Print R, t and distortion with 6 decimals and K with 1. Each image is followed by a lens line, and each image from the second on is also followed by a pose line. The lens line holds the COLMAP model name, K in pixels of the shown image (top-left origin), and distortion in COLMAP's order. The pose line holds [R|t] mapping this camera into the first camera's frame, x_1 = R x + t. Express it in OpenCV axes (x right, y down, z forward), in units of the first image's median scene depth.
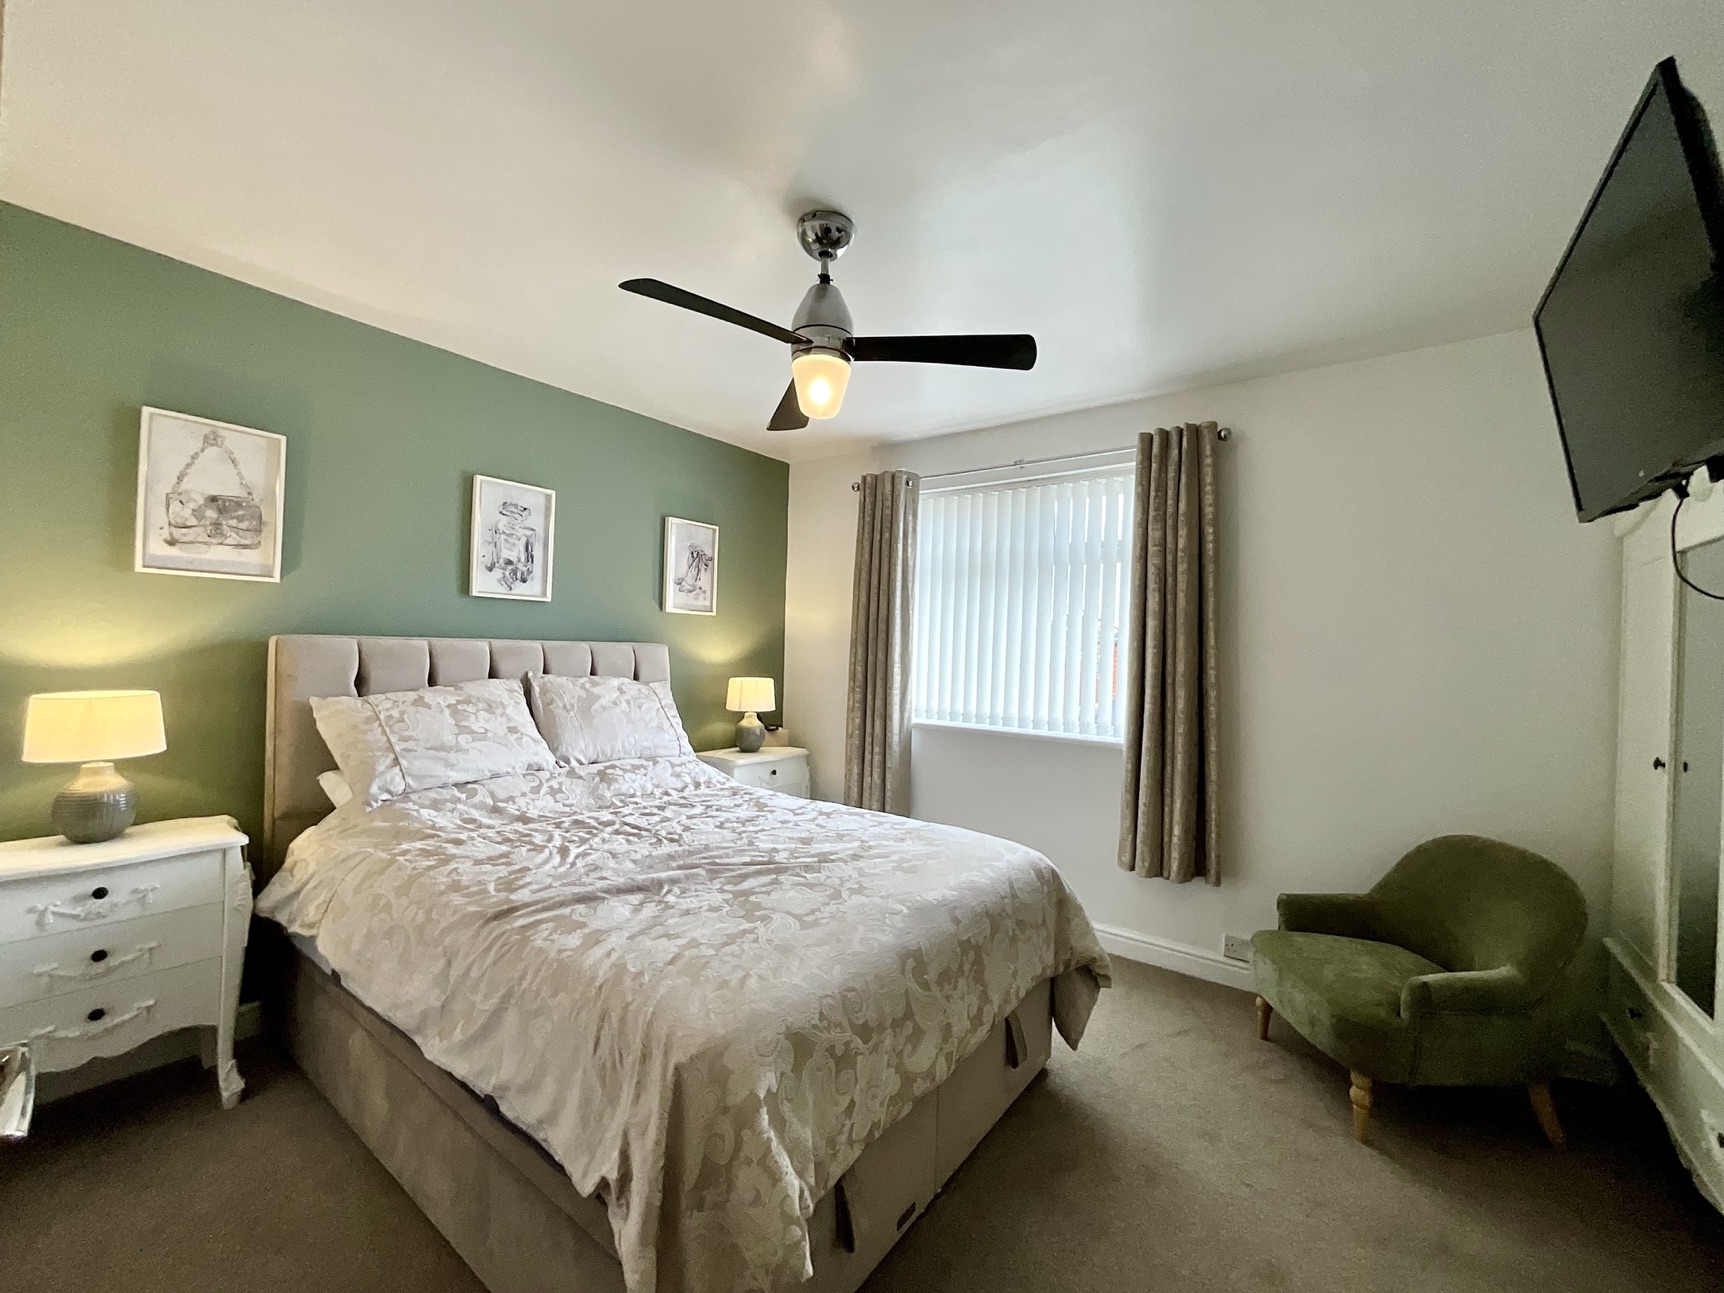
lens RADIAL K [[698.3, 0, 862.0], [0, 698.3, 646.5], [0, 0, 1]] dist [0.001956, 0.000652]
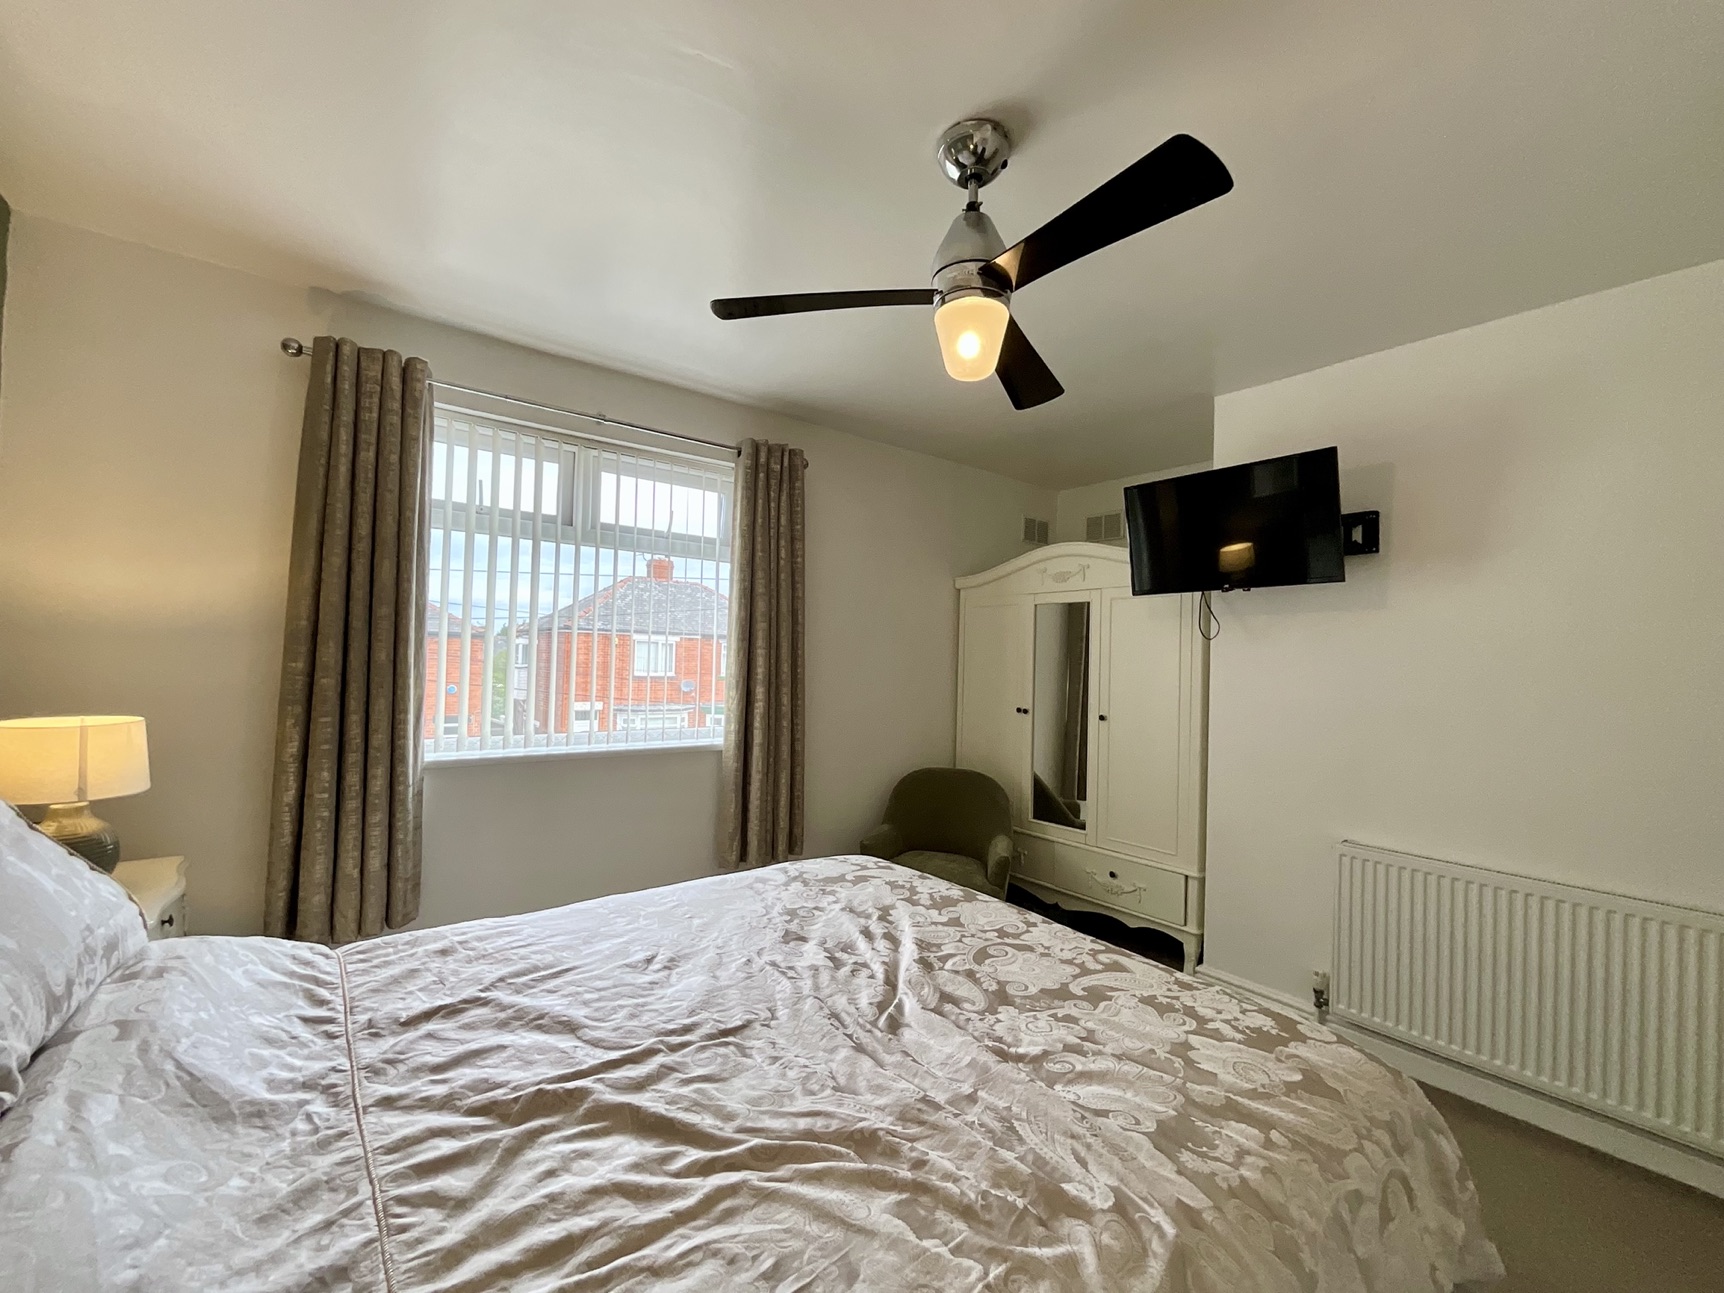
lens RADIAL K [[698.3, 0, 862.0], [0, 698.3, 646.5], [0, 0, 1]] dist [0.001956, 0.000652]
pose [[0.269054, -0.001674, 0.963124, -0.701597], [-0.024681, 0.999658, 0.008632, -0.019160], [-0.962809, -0.026093, 0.268921, 0.718483]]
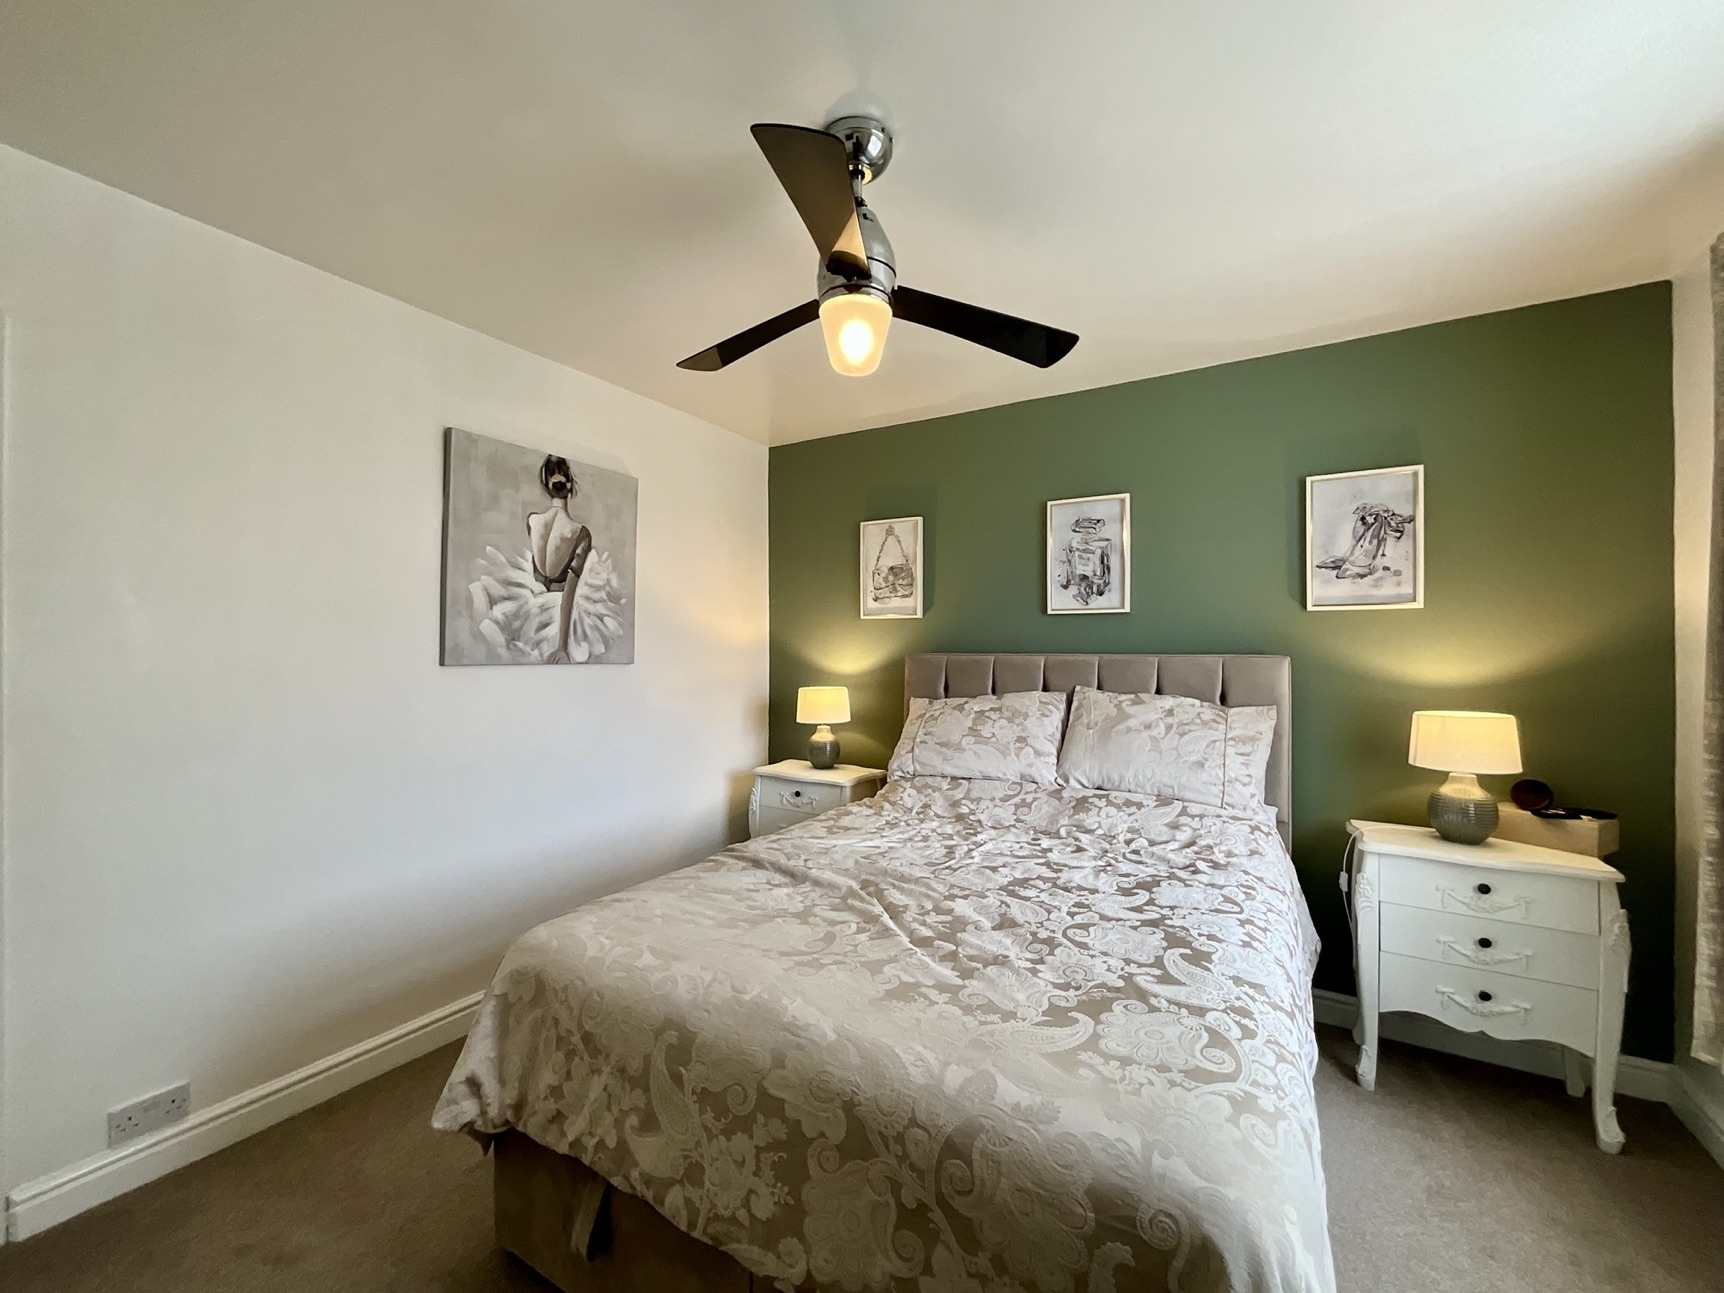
lens RADIAL K [[701.3, 0, 862.0], [0, 701.3, 646.5], [0, 0, 1]] dist [0.001372, 0.000329]
pose [[0.092954, -0.031744, -0.995164, 0.603334], [0.001870, 0.999495, -0.031708, 0.013954], [0.995669, 0.001086, 0.092966, 0.746783]]
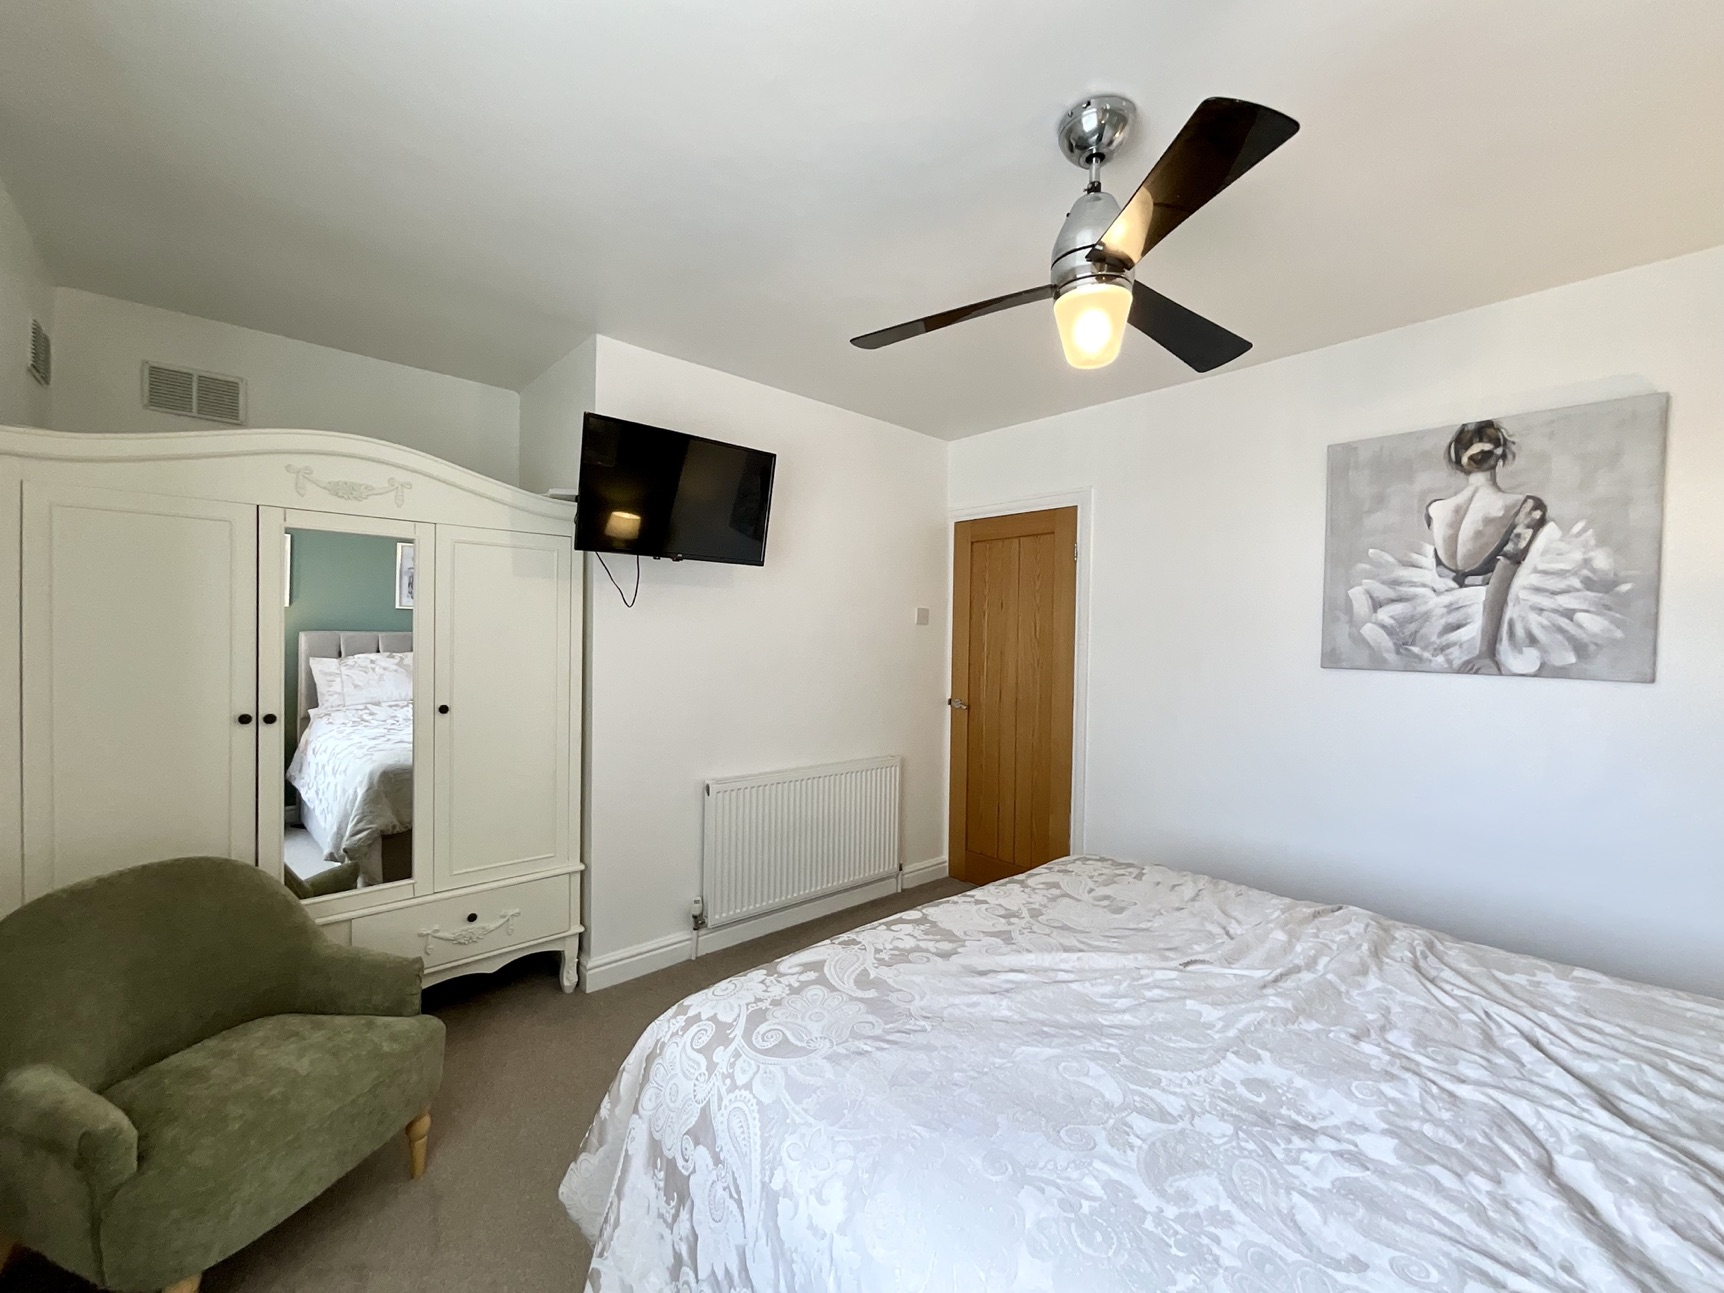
lens RADIAL K [[698.3, 0, 862.0], [0, 698.3, 646.5], [0, 0, 1]] dist [0.001956, 0.000652]
pose [[-0.976155, -0.049745, 0.211297, 0.007119], [-0.047121, 0.998737, 0.017438, -0.009720], [-0.211897, 0.007066, -0.977266, 1.476062]]
